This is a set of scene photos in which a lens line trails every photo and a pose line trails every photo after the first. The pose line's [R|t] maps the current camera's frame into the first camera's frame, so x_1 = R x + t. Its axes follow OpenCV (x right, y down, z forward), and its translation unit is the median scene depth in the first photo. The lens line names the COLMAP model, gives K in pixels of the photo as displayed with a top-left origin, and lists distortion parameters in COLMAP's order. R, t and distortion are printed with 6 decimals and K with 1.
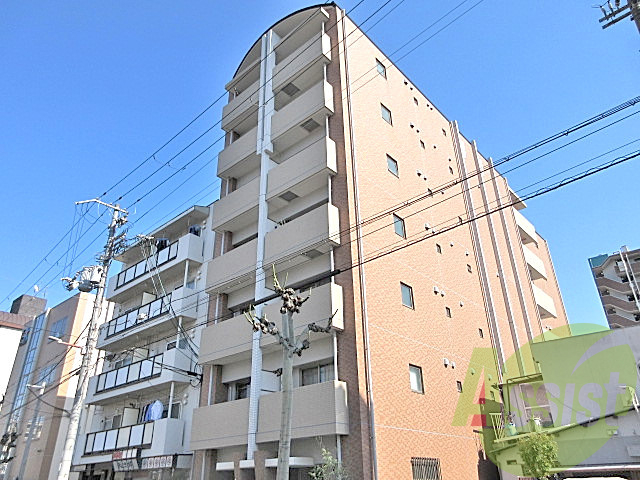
lens RADIAL K [[469.0, 0, 321.0], [0, 469.0, 238.9], [0, 0, 1]] dist [0.004110, -0.000380]
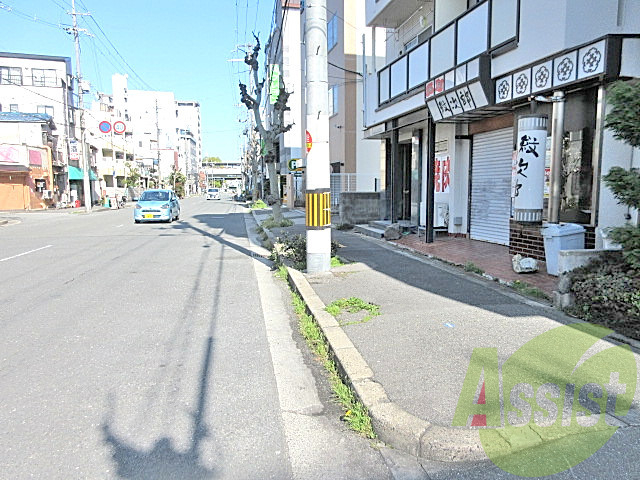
lens RADIAL K [[469.0, 0, 319.6], [0, 469.0, 238.4], [0, 0, 1]] dist [0.004110, -0.000380]
pose [[0.813586, 0.085737, -0.575088, -0.252140], [0.253252, 0.838068, 0.483223, 0.337582], [0.523393, -0.538786, 0.660128, 0.567061]]
